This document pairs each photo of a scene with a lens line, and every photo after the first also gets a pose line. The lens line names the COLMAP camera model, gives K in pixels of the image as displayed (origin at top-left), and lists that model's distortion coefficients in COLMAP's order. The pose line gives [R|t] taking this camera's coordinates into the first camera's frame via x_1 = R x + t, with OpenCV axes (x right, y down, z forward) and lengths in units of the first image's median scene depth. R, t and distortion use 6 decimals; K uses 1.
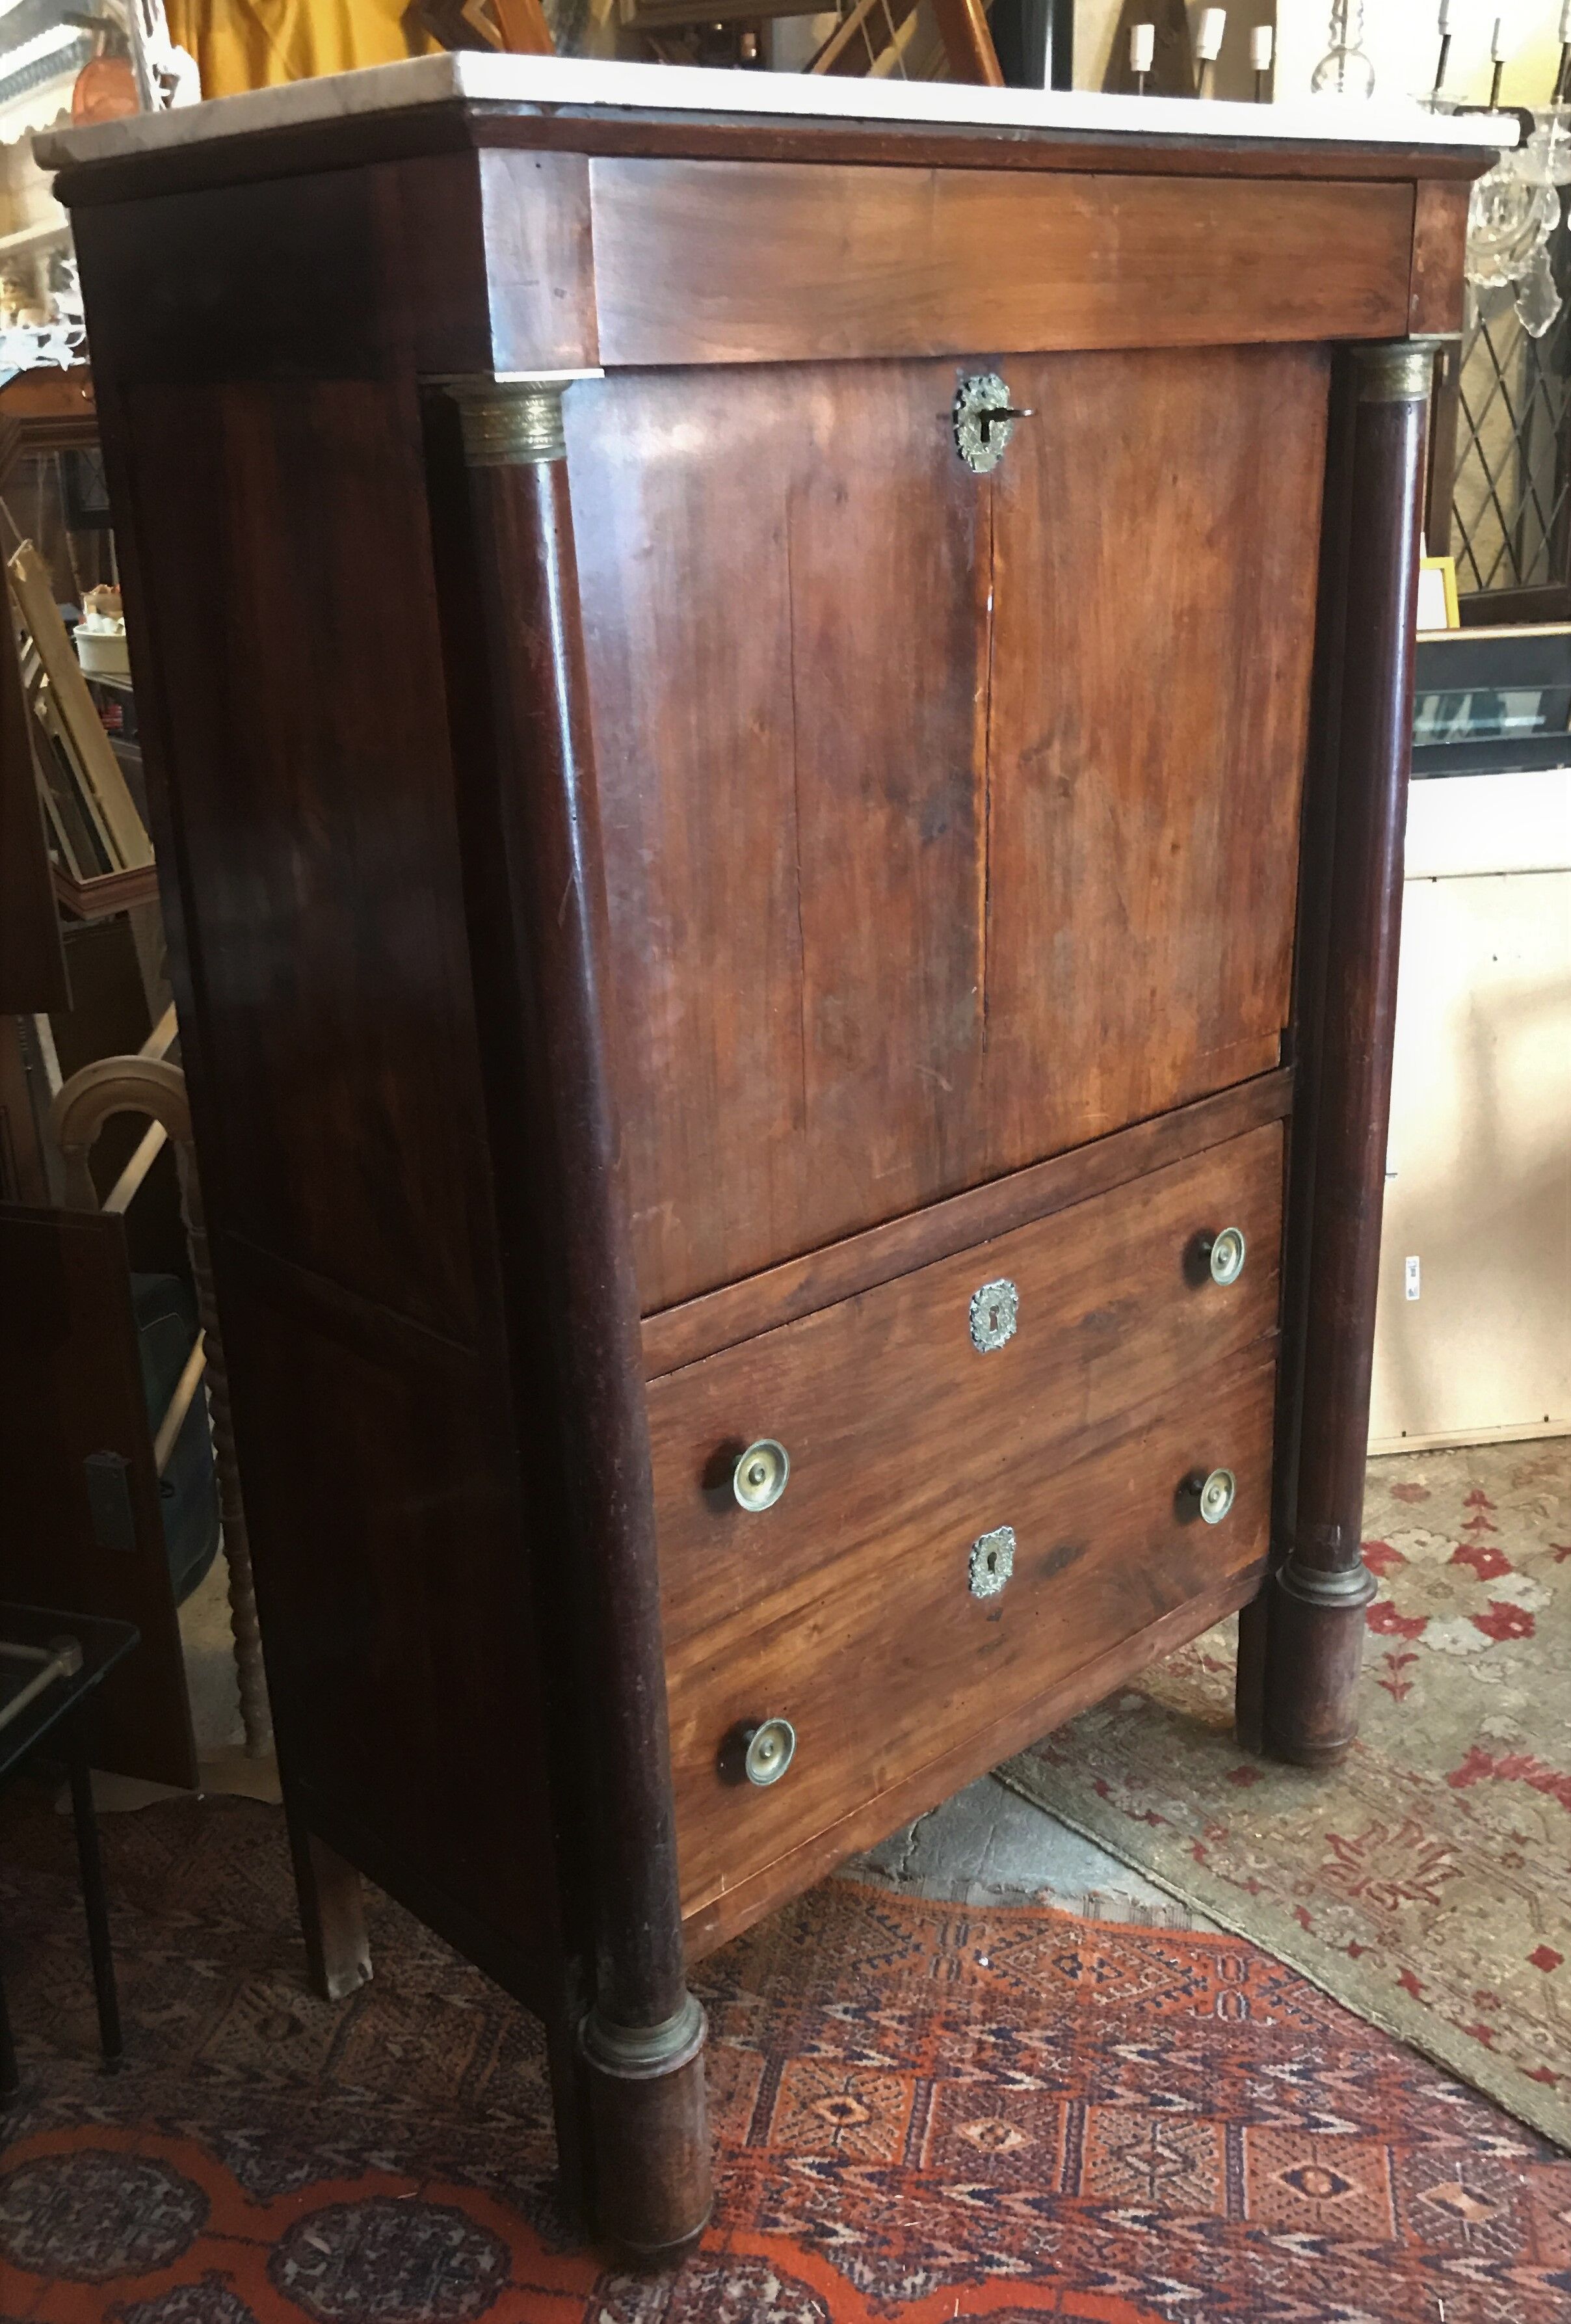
lens RADIAL K [[2178.1, 0, 777.9], [0, 2178.1, 1111.1], [0, 0, 1]] dist [0.015439, 0.000000]
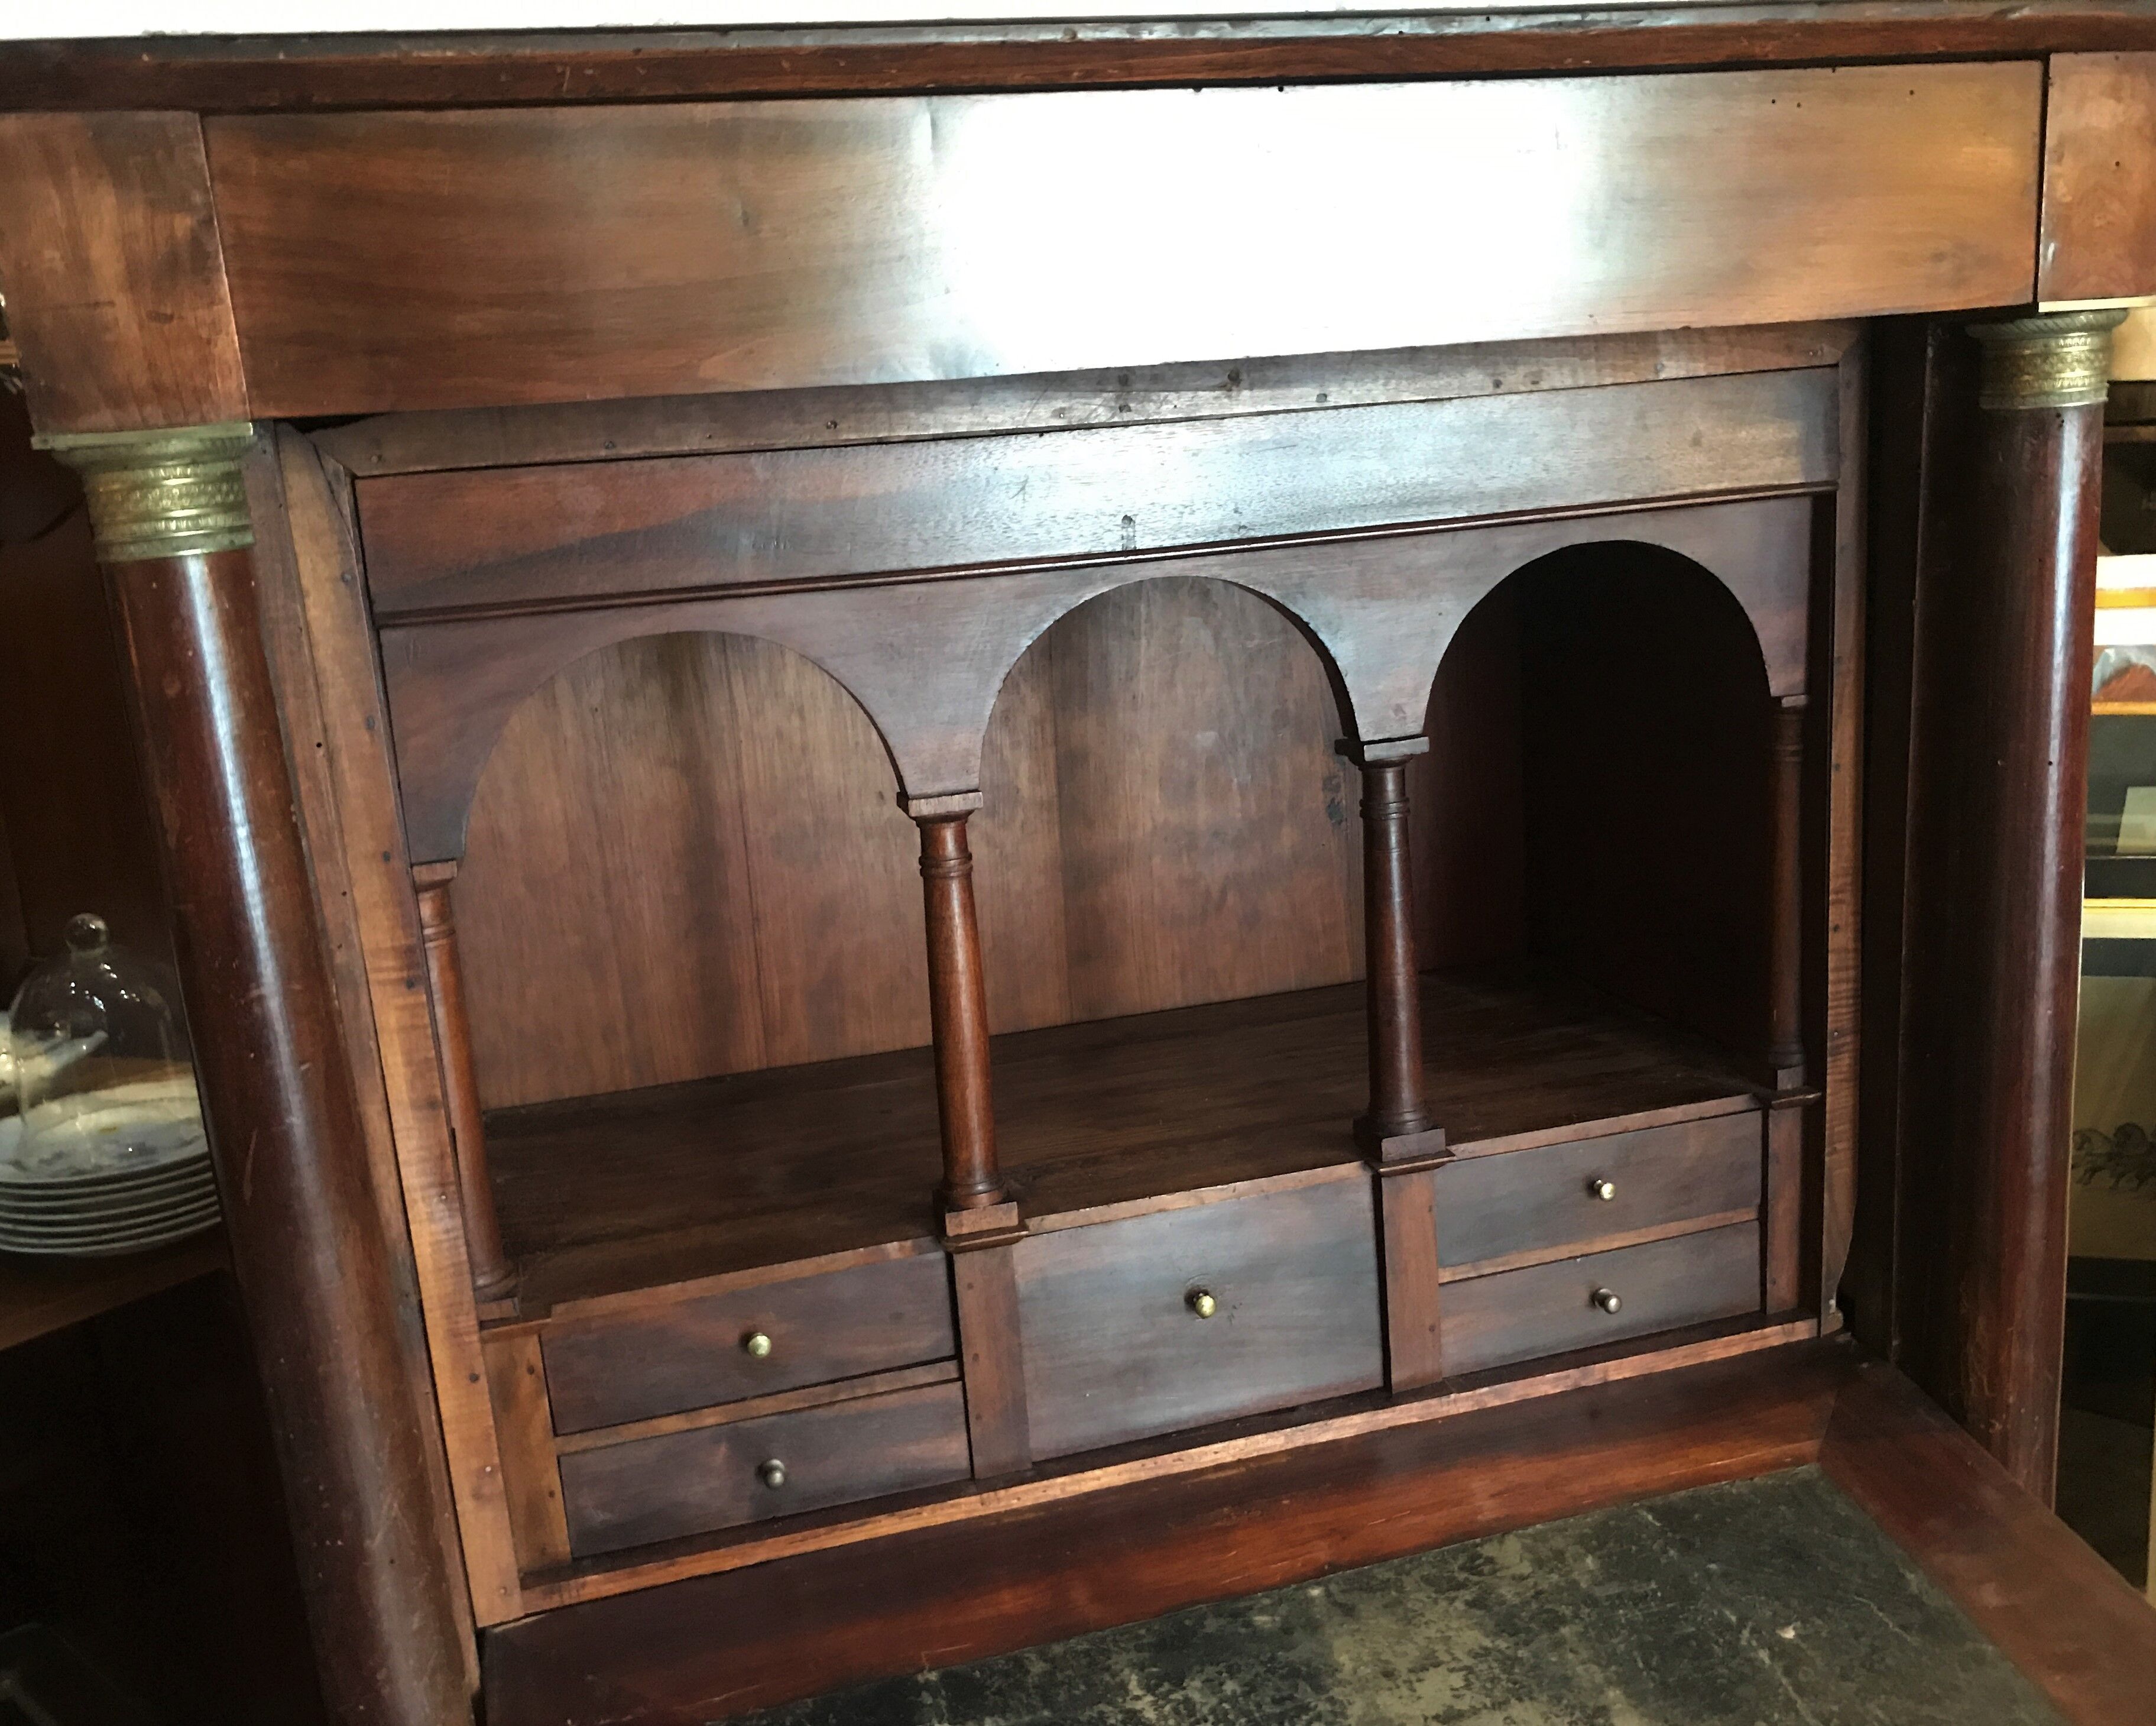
lens RADIAL K [[1994.9, 0, 1086.0], [0, 1994.9, 840.4], [0, 0, 1]] dist [0.013121, 0.000000]
pose [[0.902152, 0.079386, -0.424051, 0.297181], [-0.112095, 0.992298, -0.052712, -0.147510], [0.416600, 0.095088, 0.904103, 0.398346]]
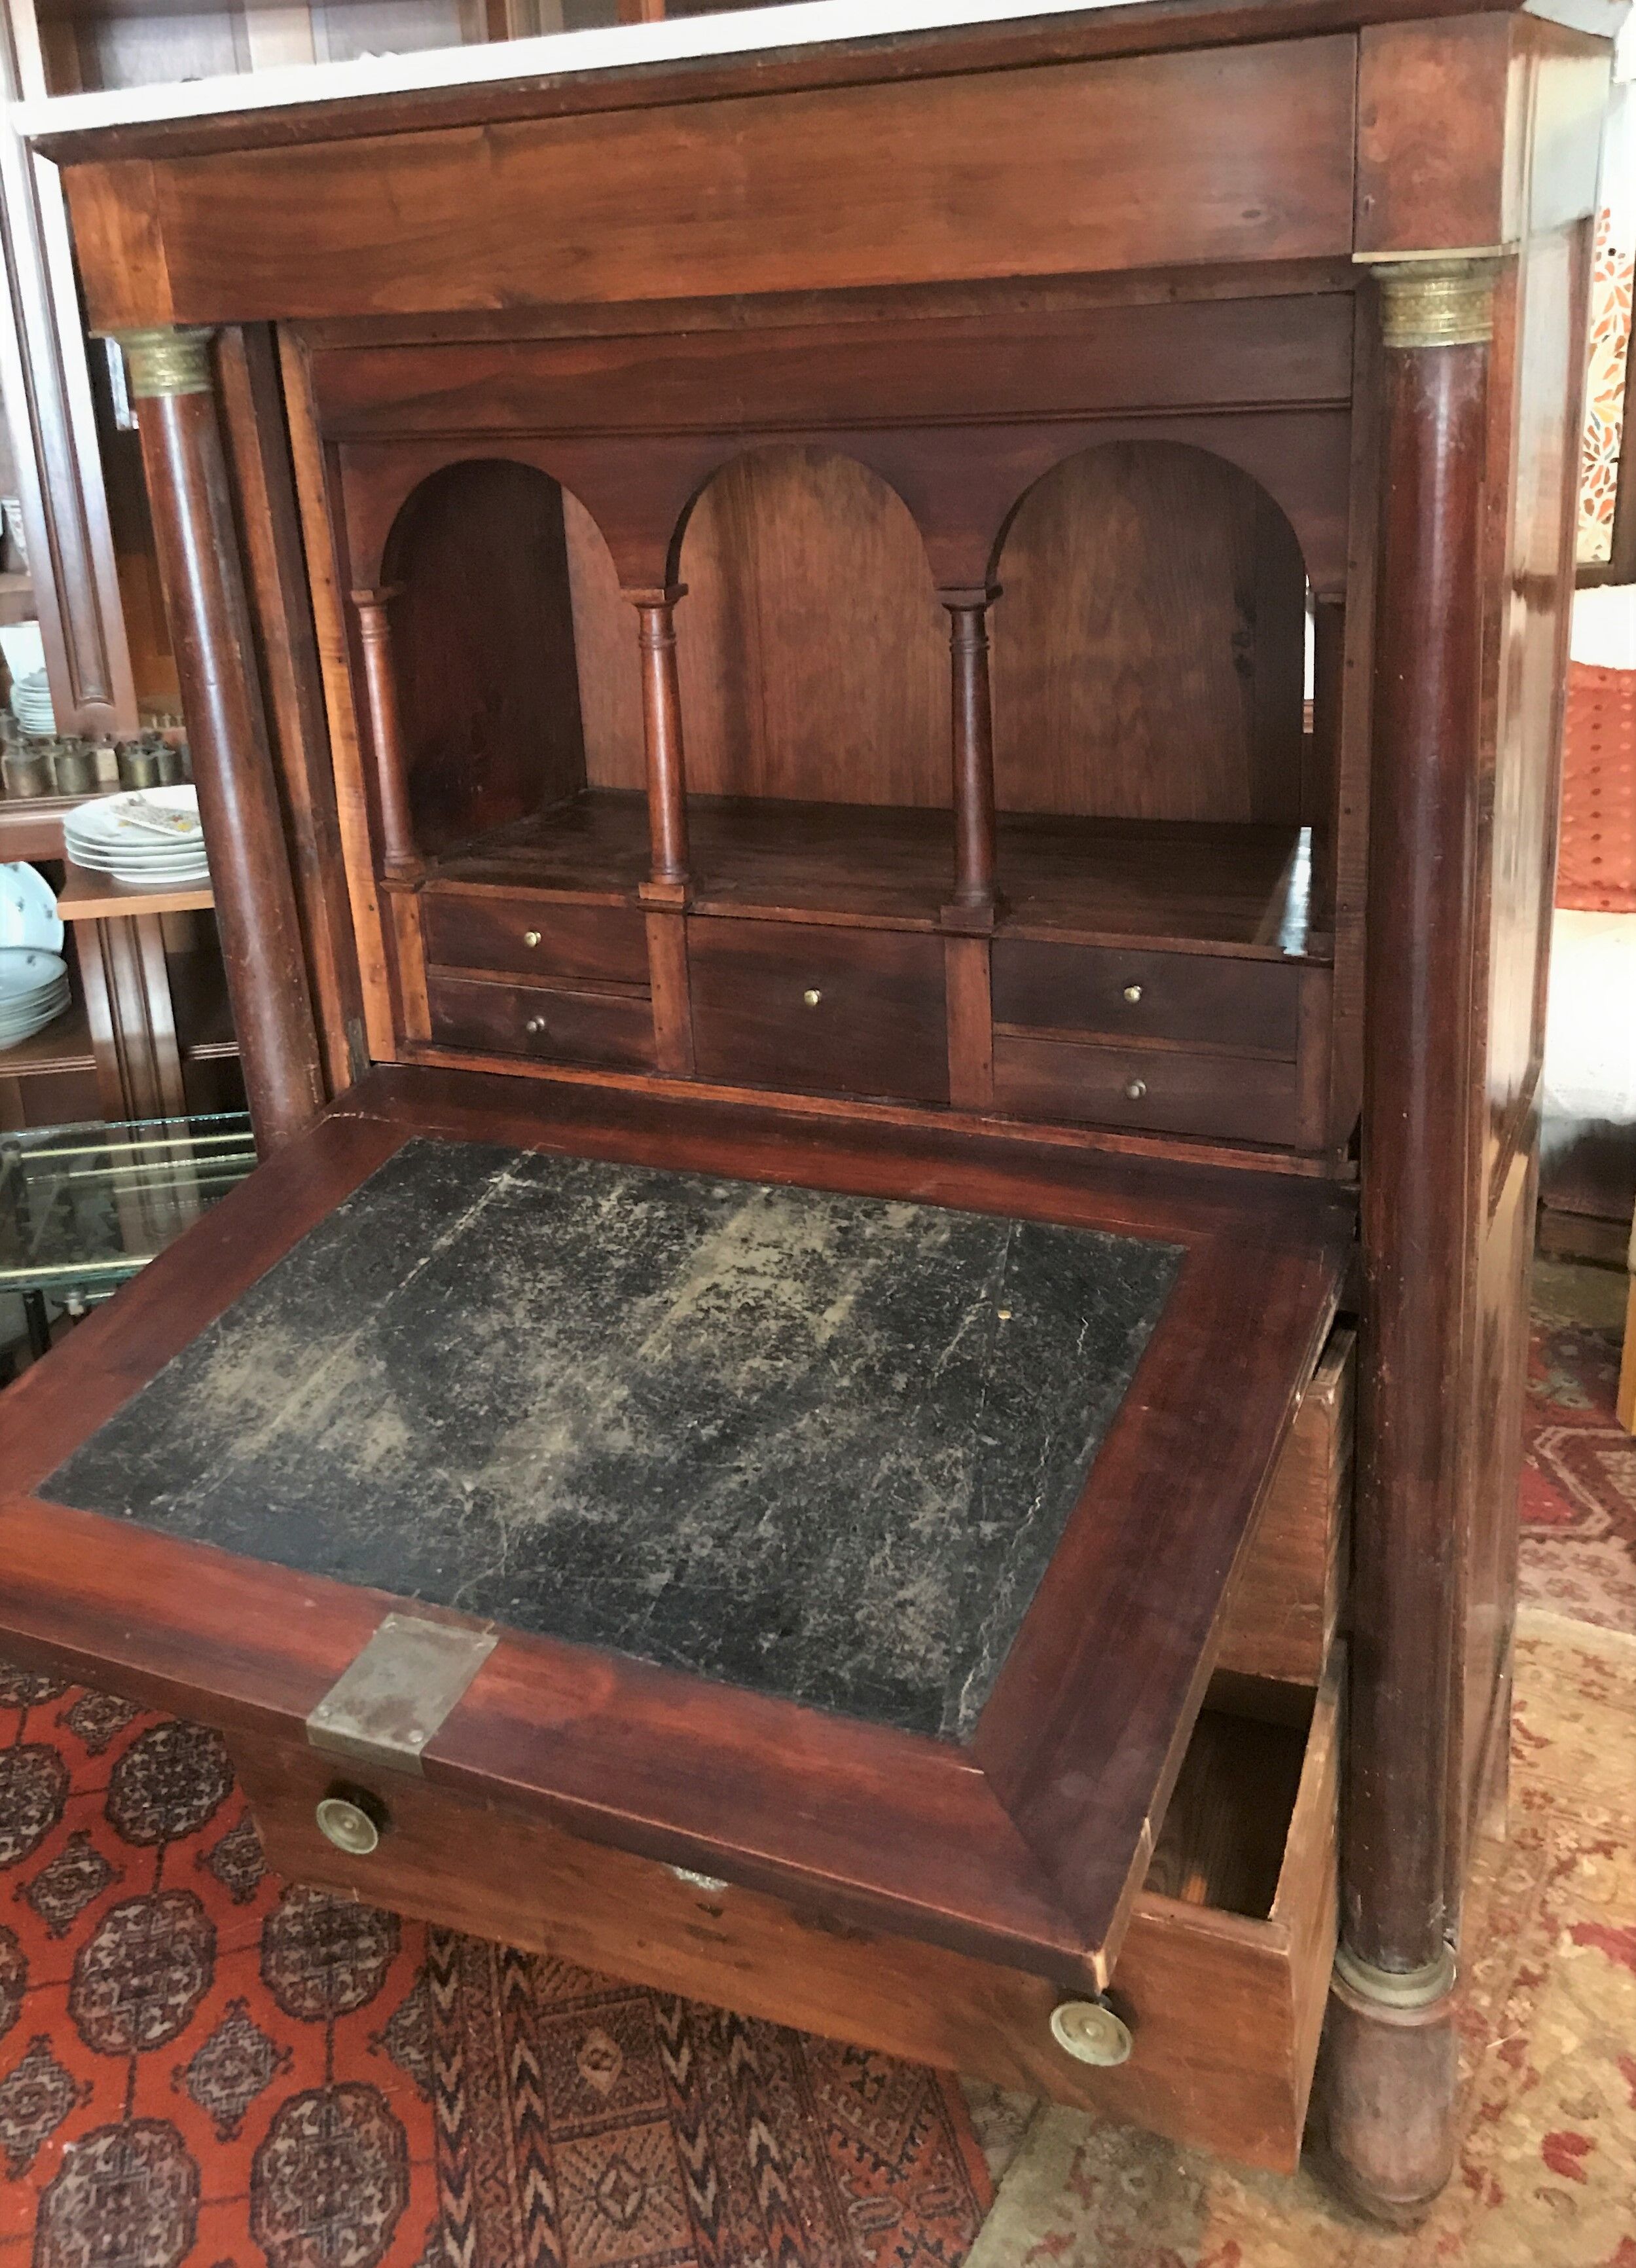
lens RADIAL K [[2204.2, 0, 712.0], [0, 2204.2, 955.1], [0, 0, 1]] dist [0.012361, 0.000000]
pose [[0.367474, 0.298866, -0.880705, 0.881381], [-0.250453, 0.943778, 0.215769, -0.247286], [0.895676, 0.141286, 0.421666, 0.561432]]
